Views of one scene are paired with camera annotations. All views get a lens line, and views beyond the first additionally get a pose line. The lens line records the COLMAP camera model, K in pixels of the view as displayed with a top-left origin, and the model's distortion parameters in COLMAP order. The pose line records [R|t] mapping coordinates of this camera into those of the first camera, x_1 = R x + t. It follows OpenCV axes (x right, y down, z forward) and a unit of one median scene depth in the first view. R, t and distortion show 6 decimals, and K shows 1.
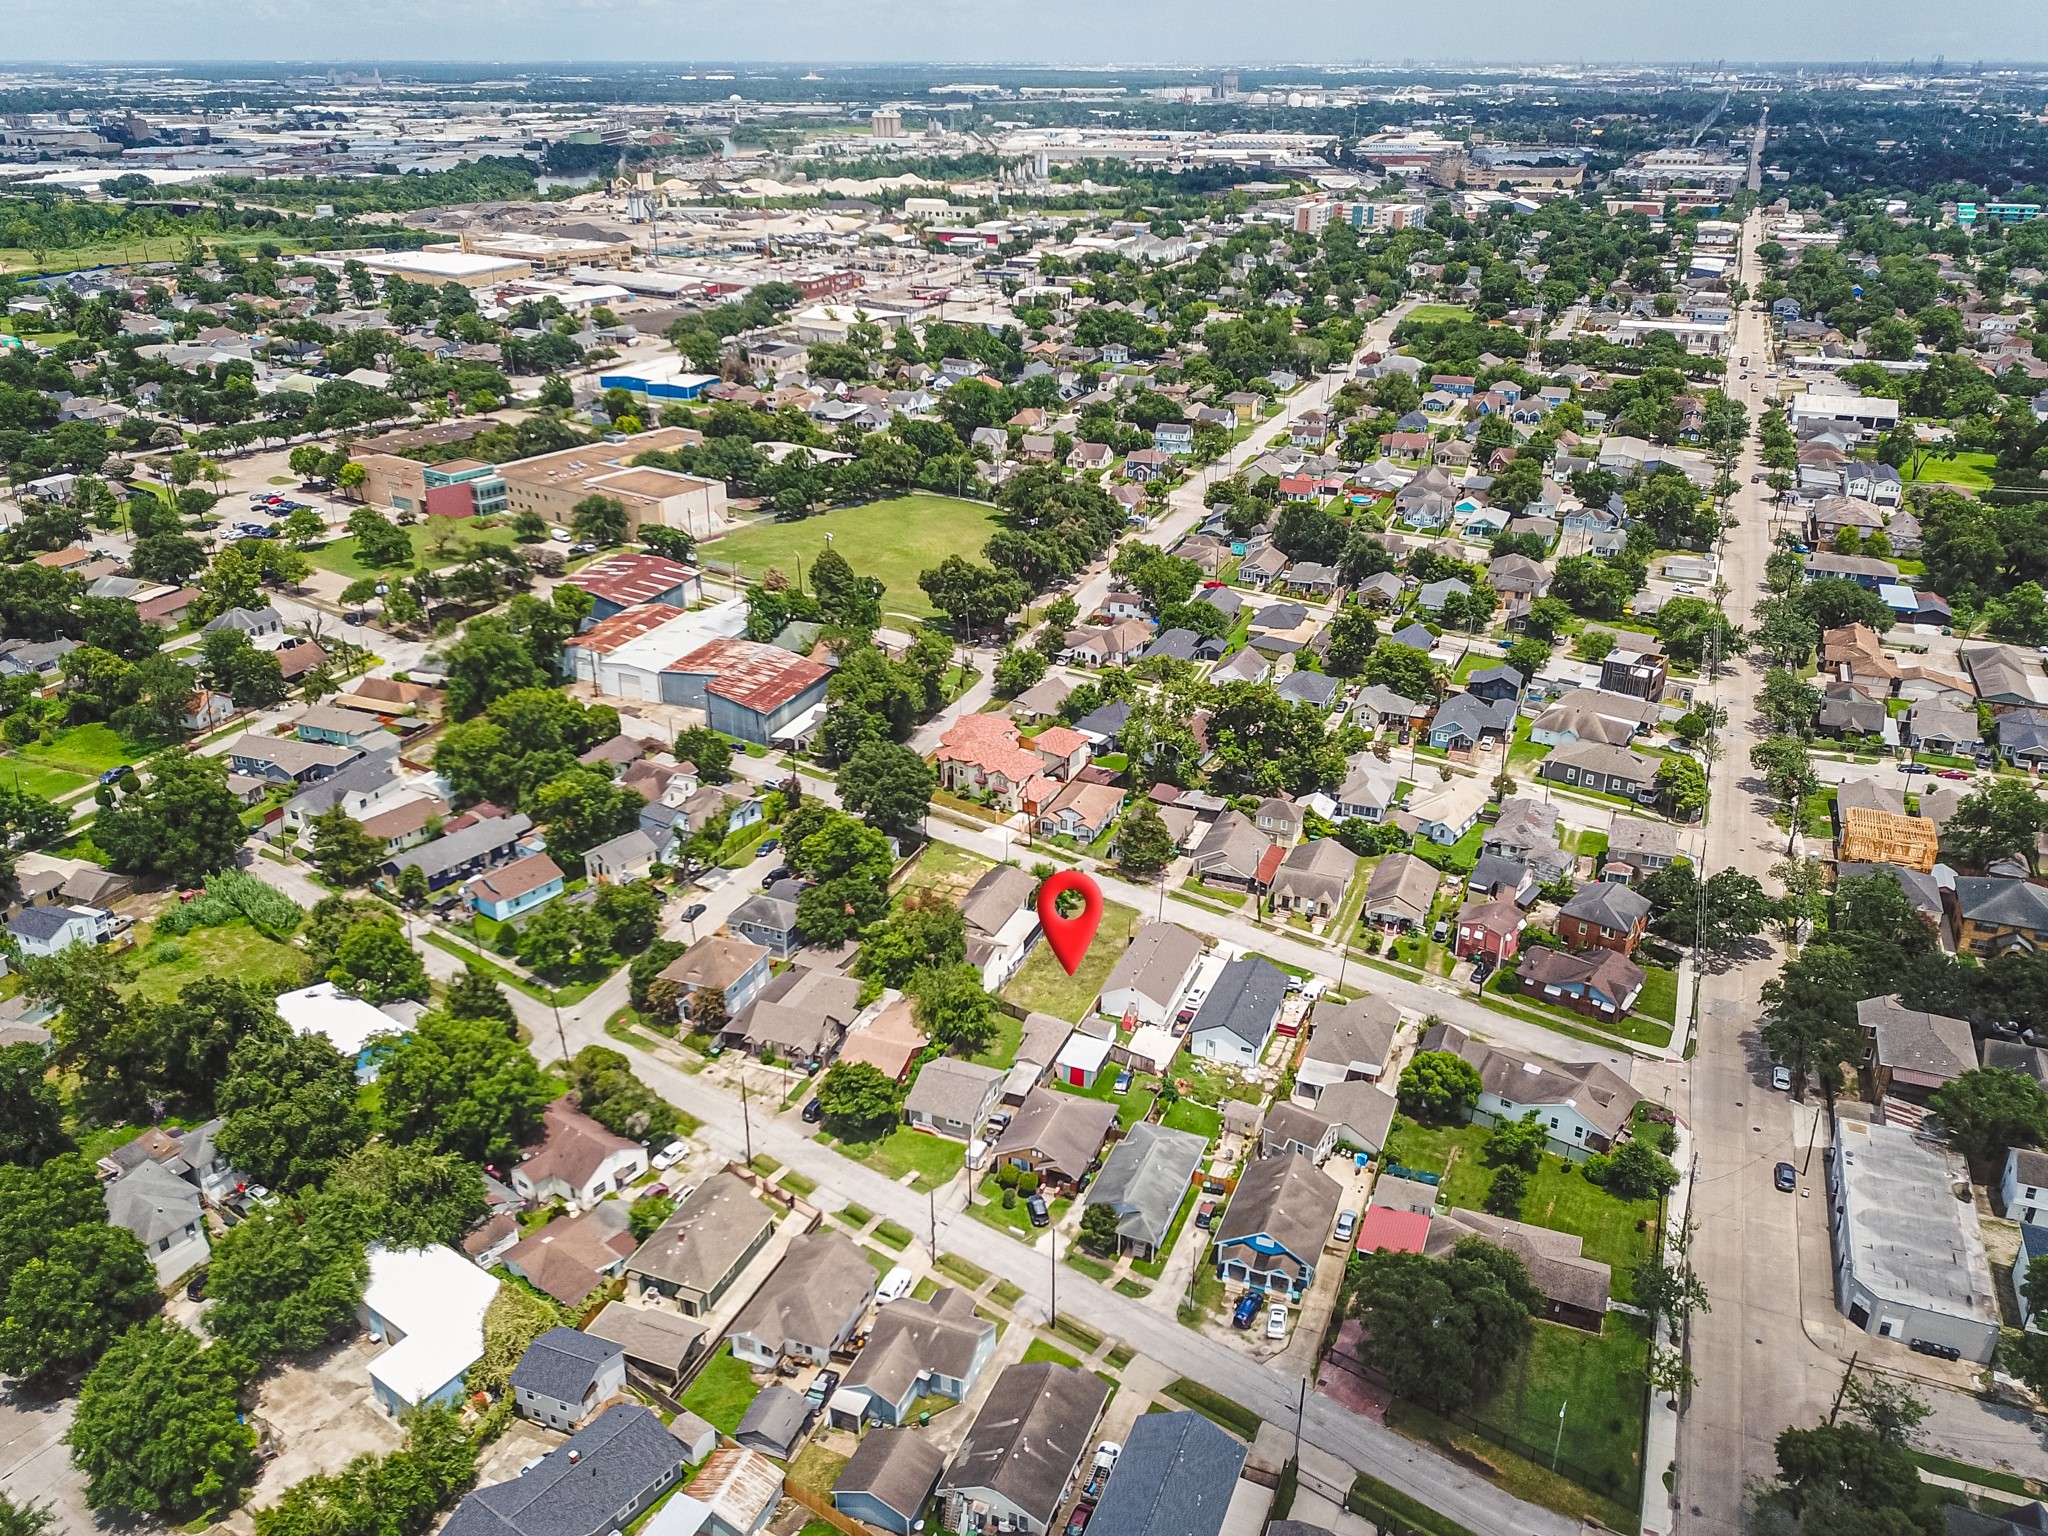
lens RADIAL K [[1625.3, 0, 1024.0], [0, 1625.3, 768.0], [0, 0, 1]] dist [0.044340, -0.004823]
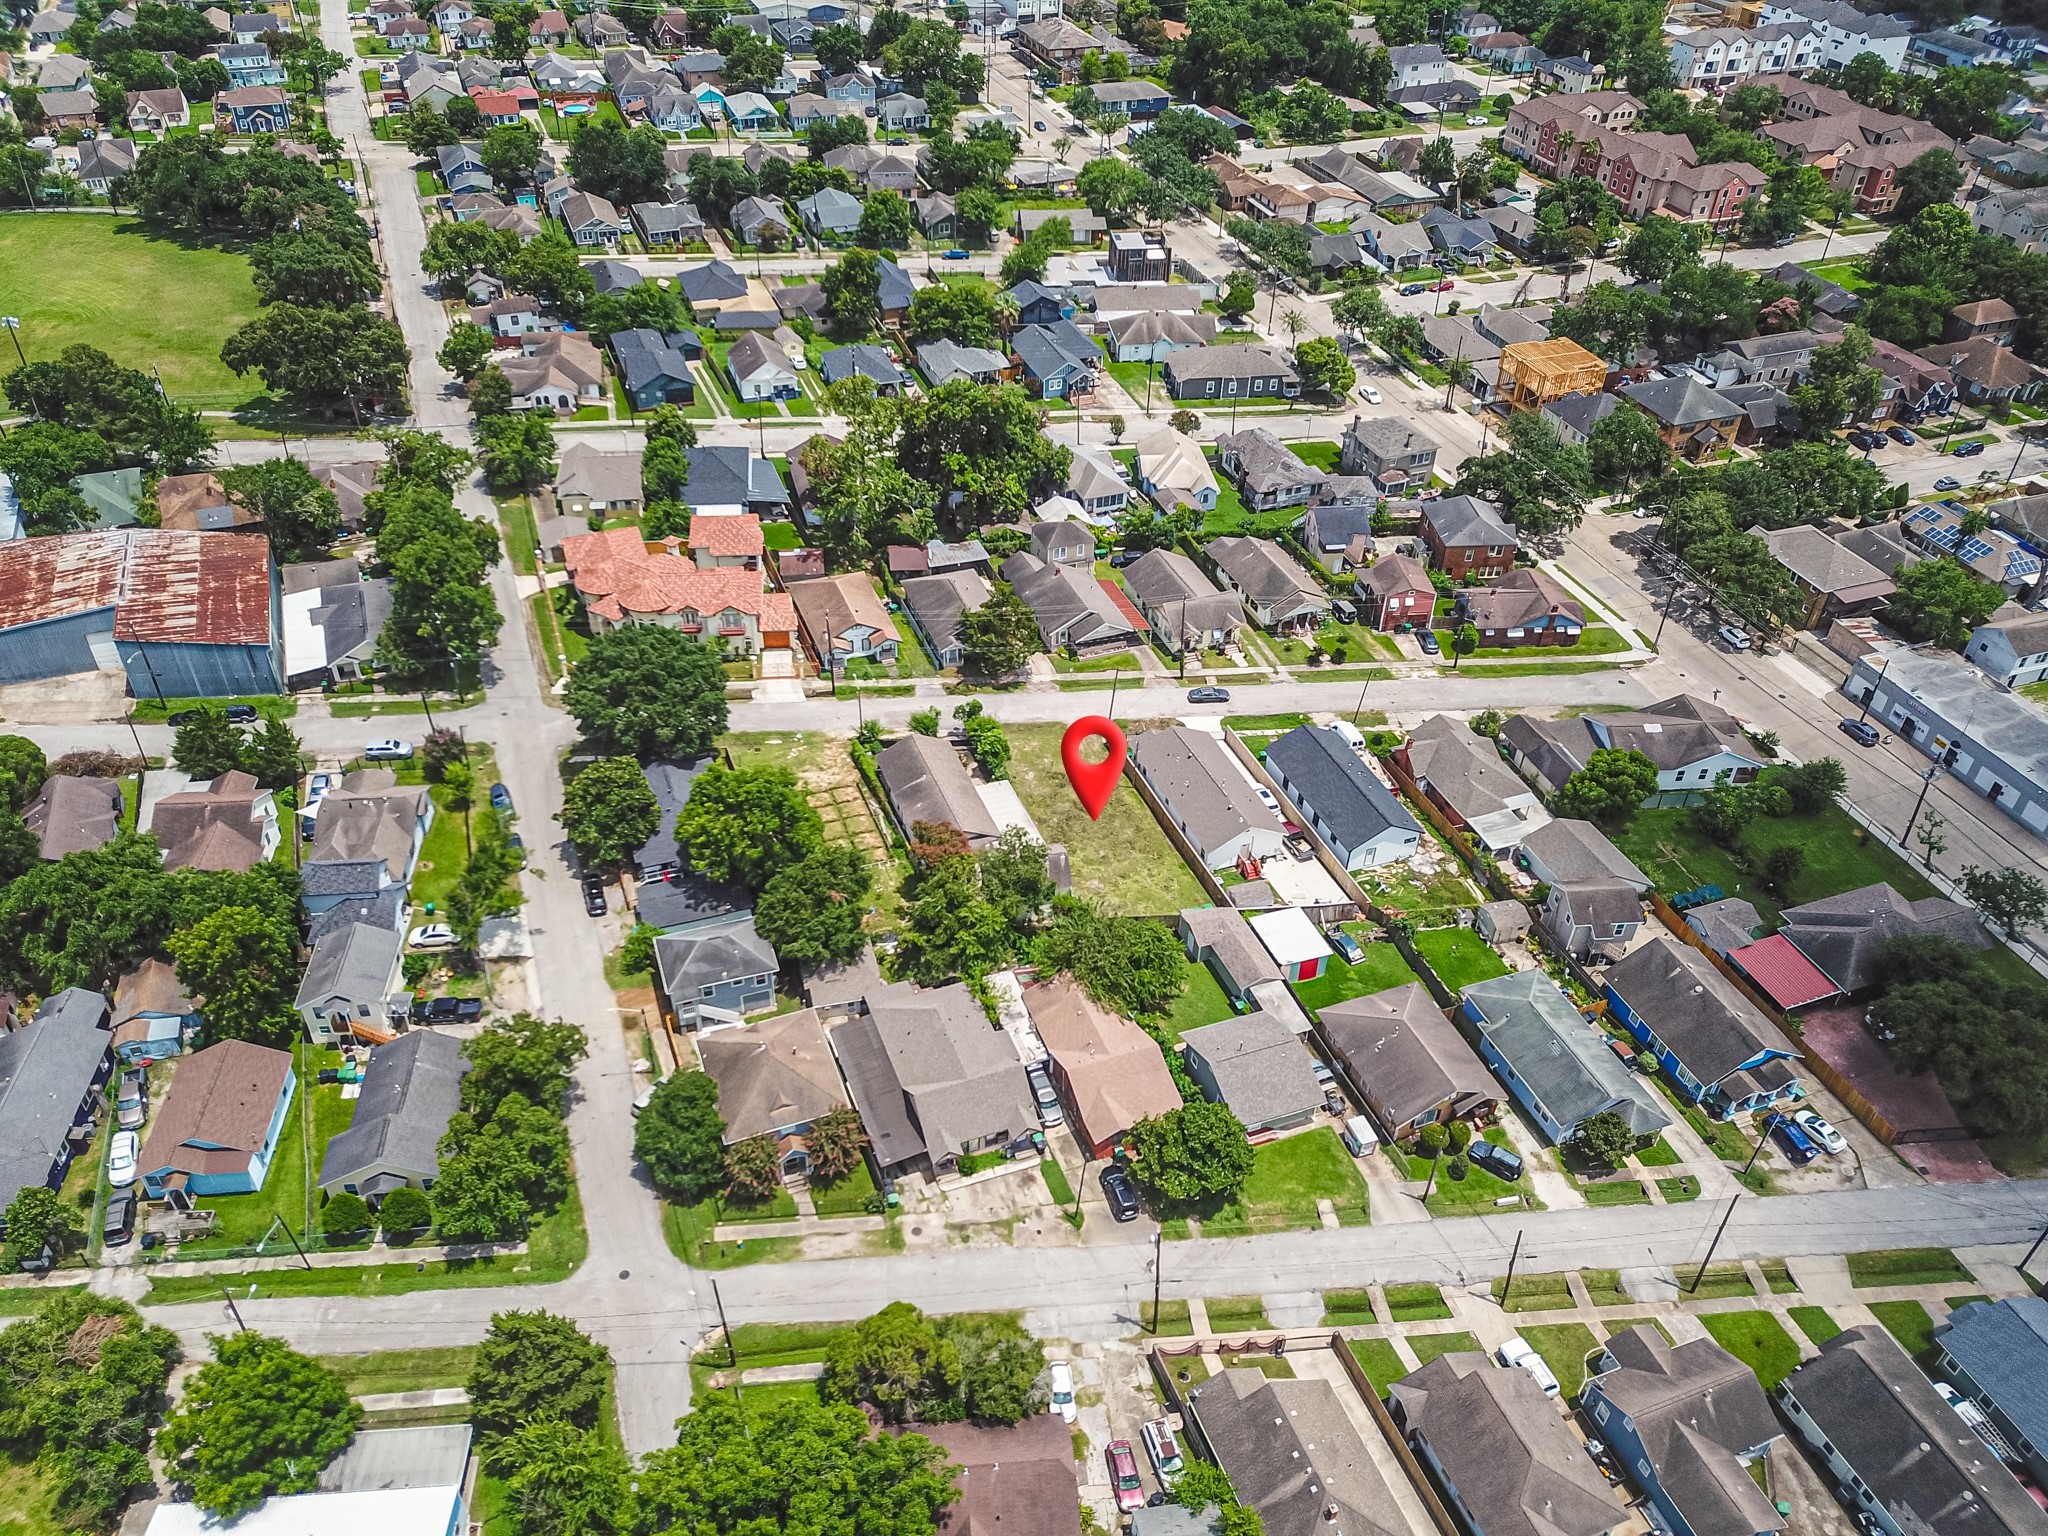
lens RADIAL K [[1558.6, 0, 1012.0], [0, 1558.6, 772.1], [0, 0, 1]] dist [0.079225, -0.182682]
pose [[0.736826, -0.407512, 0.539464, -0.339515], [0.250383, 0.905669, 0.342159, -0.143273], [-0.628009, -0.117039, 0.769354, 0.419096]]
